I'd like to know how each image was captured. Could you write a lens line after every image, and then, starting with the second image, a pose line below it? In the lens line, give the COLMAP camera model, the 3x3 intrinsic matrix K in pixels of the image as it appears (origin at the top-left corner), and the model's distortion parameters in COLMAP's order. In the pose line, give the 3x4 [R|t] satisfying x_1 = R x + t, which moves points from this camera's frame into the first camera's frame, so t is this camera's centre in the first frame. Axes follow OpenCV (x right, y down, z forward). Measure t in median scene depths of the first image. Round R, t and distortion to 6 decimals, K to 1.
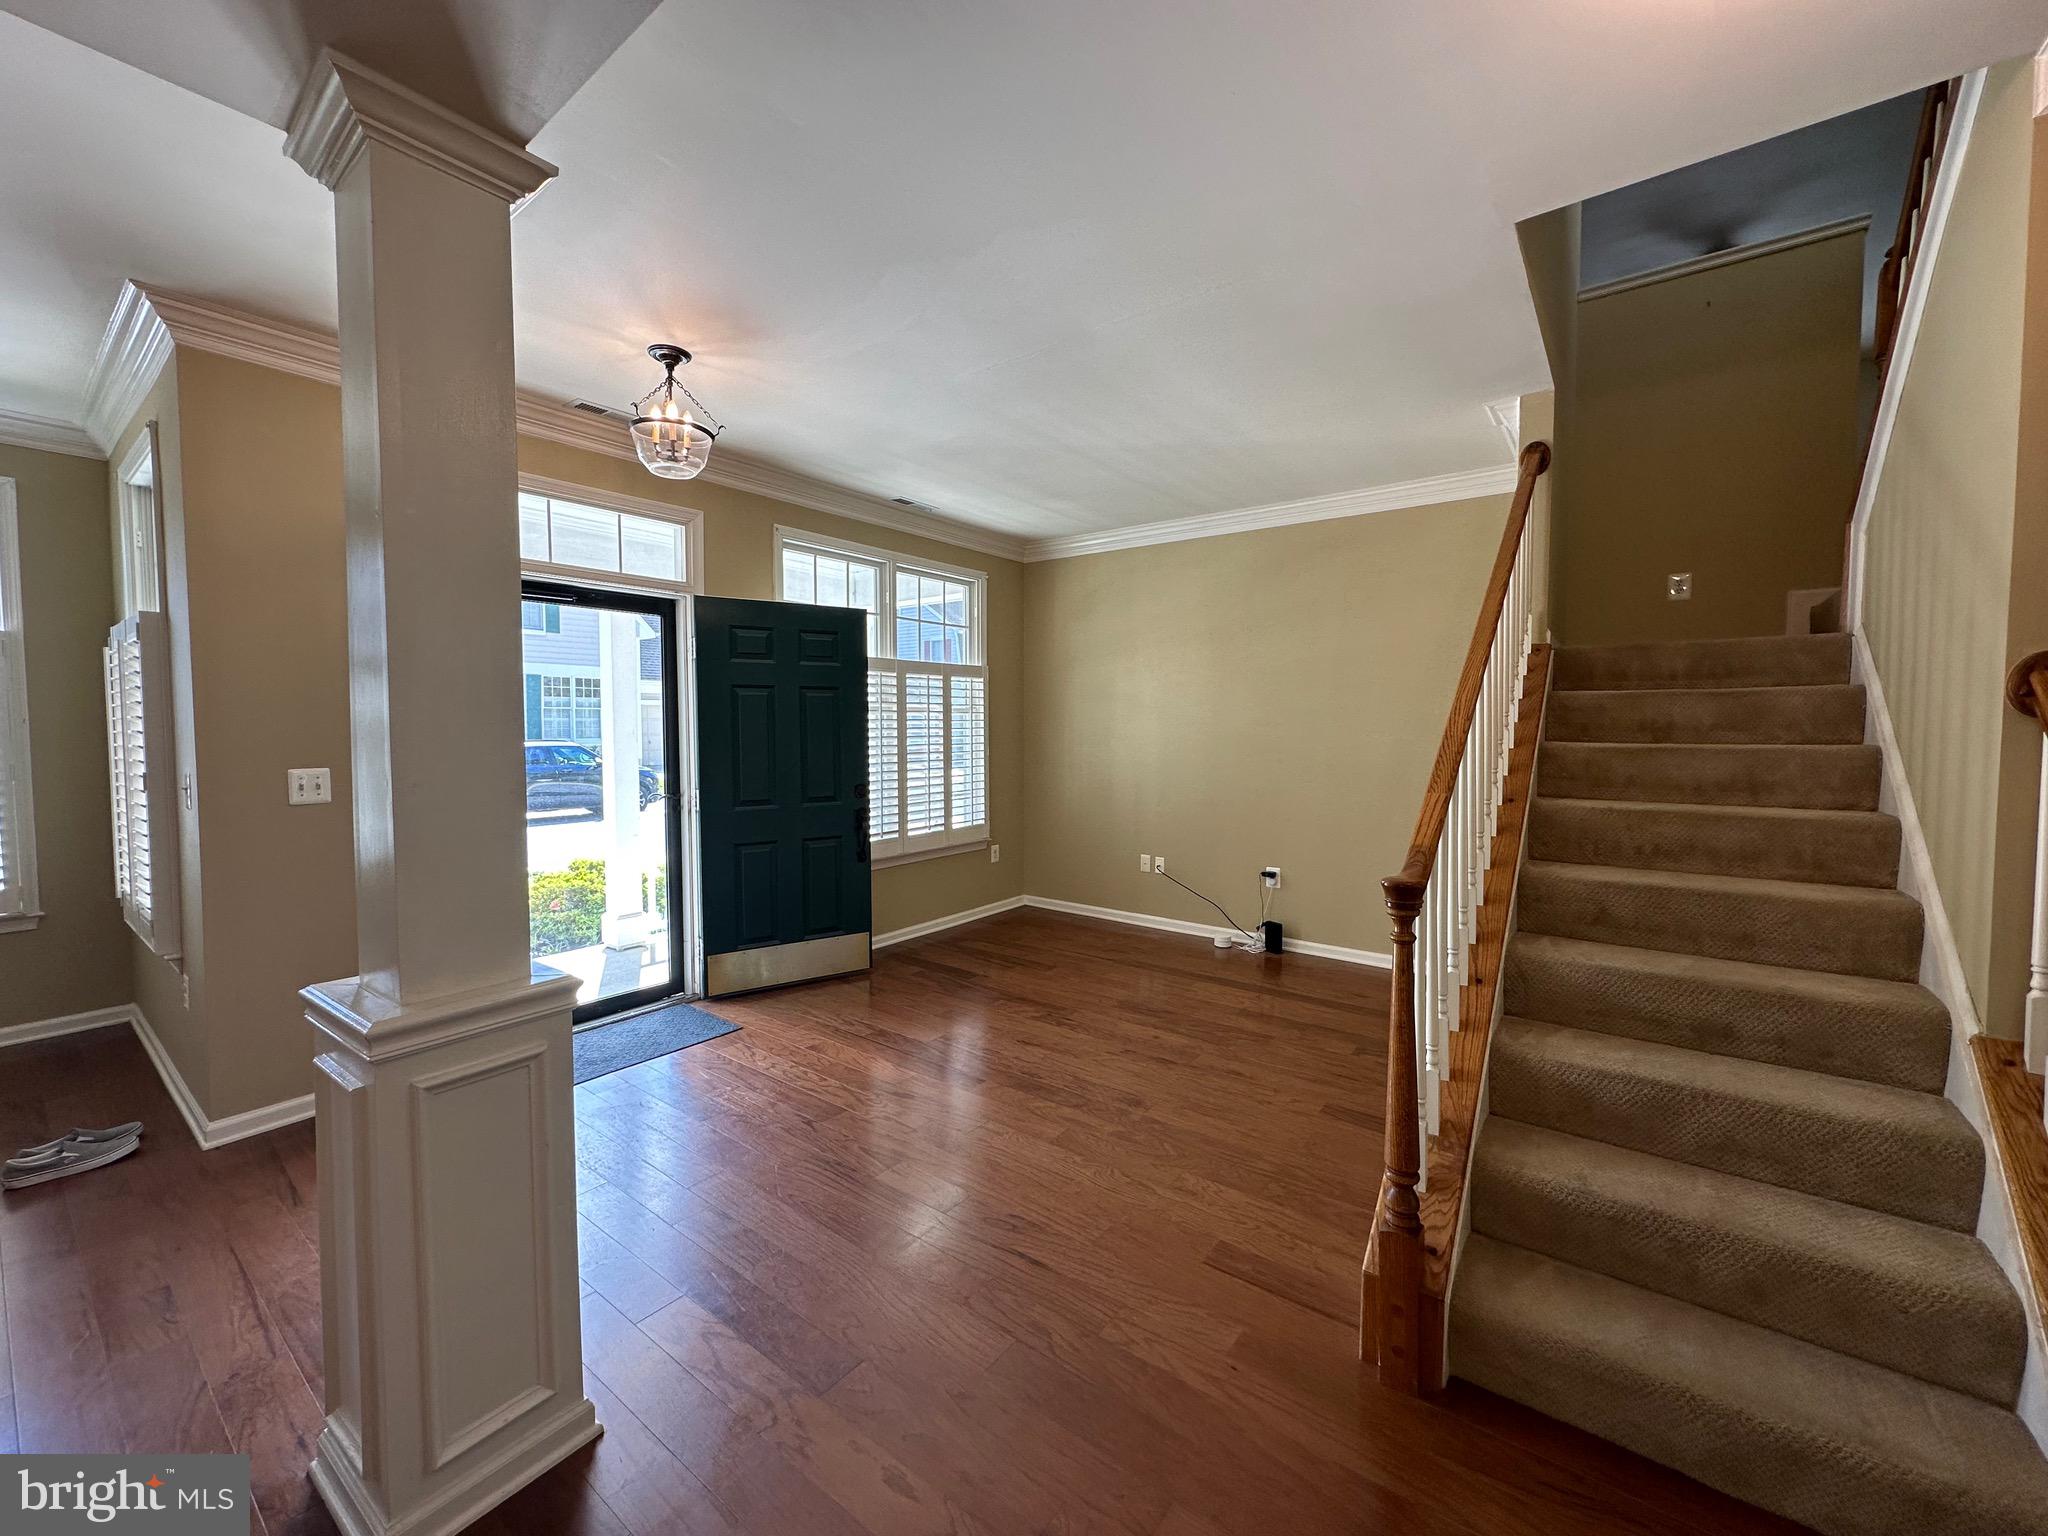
lens RADIAL K [[813.1, 0, 1028.2], [0, 813.1, 761.6], [0, 0, 1]] dist [-0.004322, 0.000578]
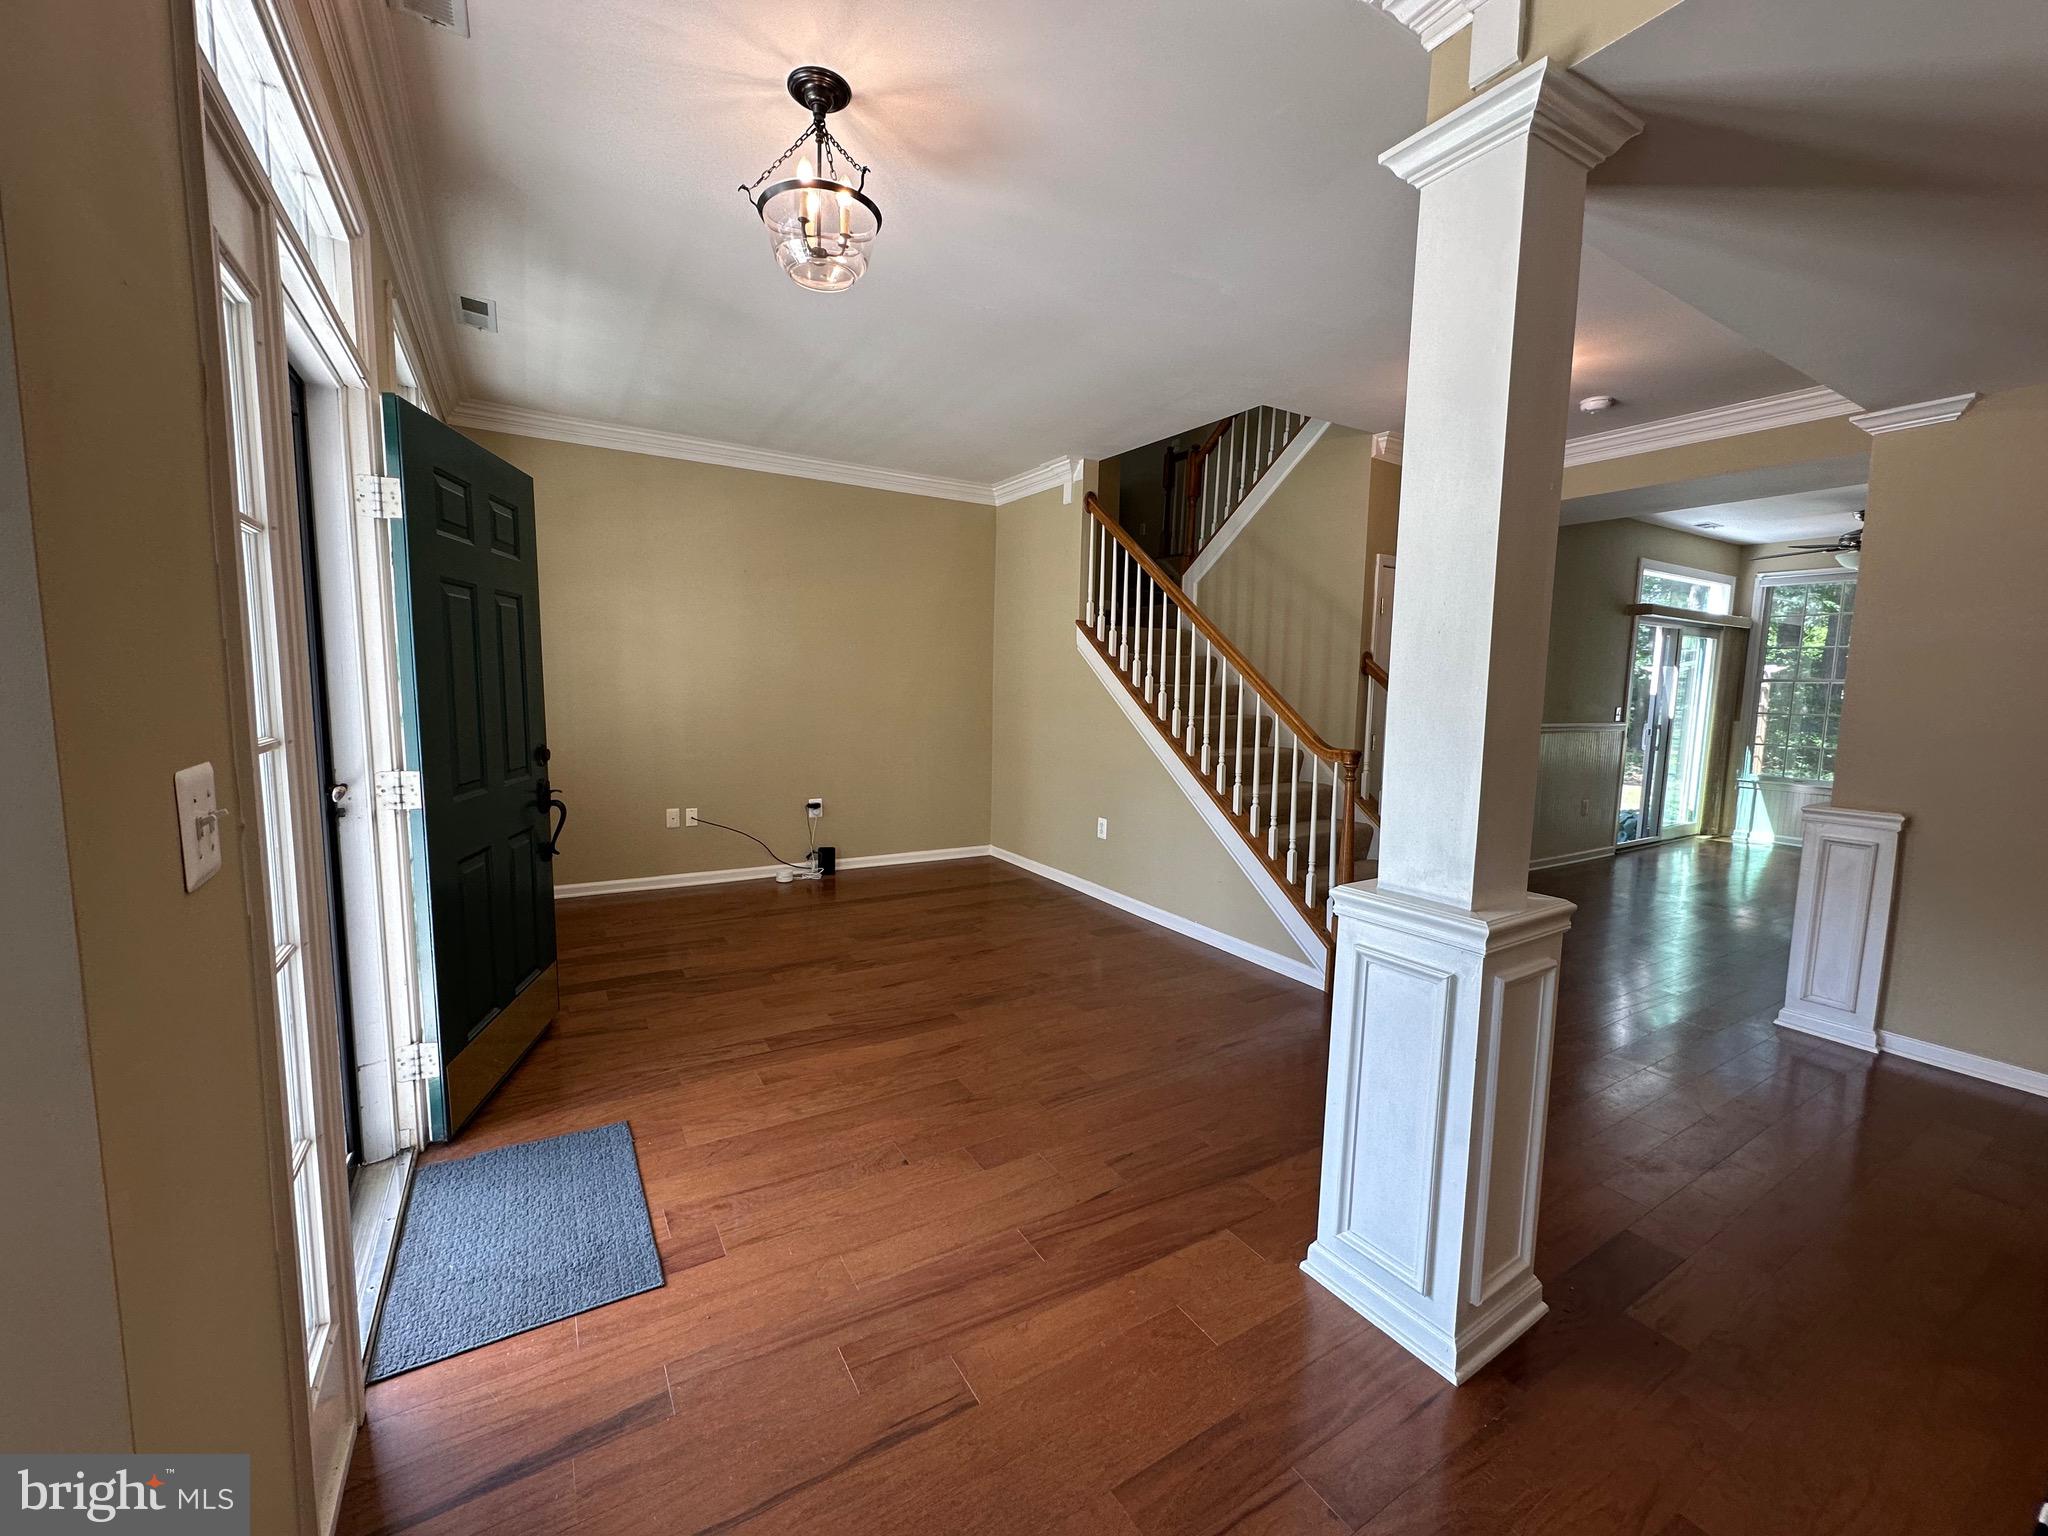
lens RADIAL K [[813.1, 0, 1018.6], [0, 813.1, 760.4], [0, 0, 1]] dist [-0.004322, 0.000578]
pose [[0.370268, -0.086306, 0.924907, -0.666313], [0.021523, 0.996204, 0.084343, -0.007785], [-0.928676, -0.011323, 0.370720, 0.384425]]
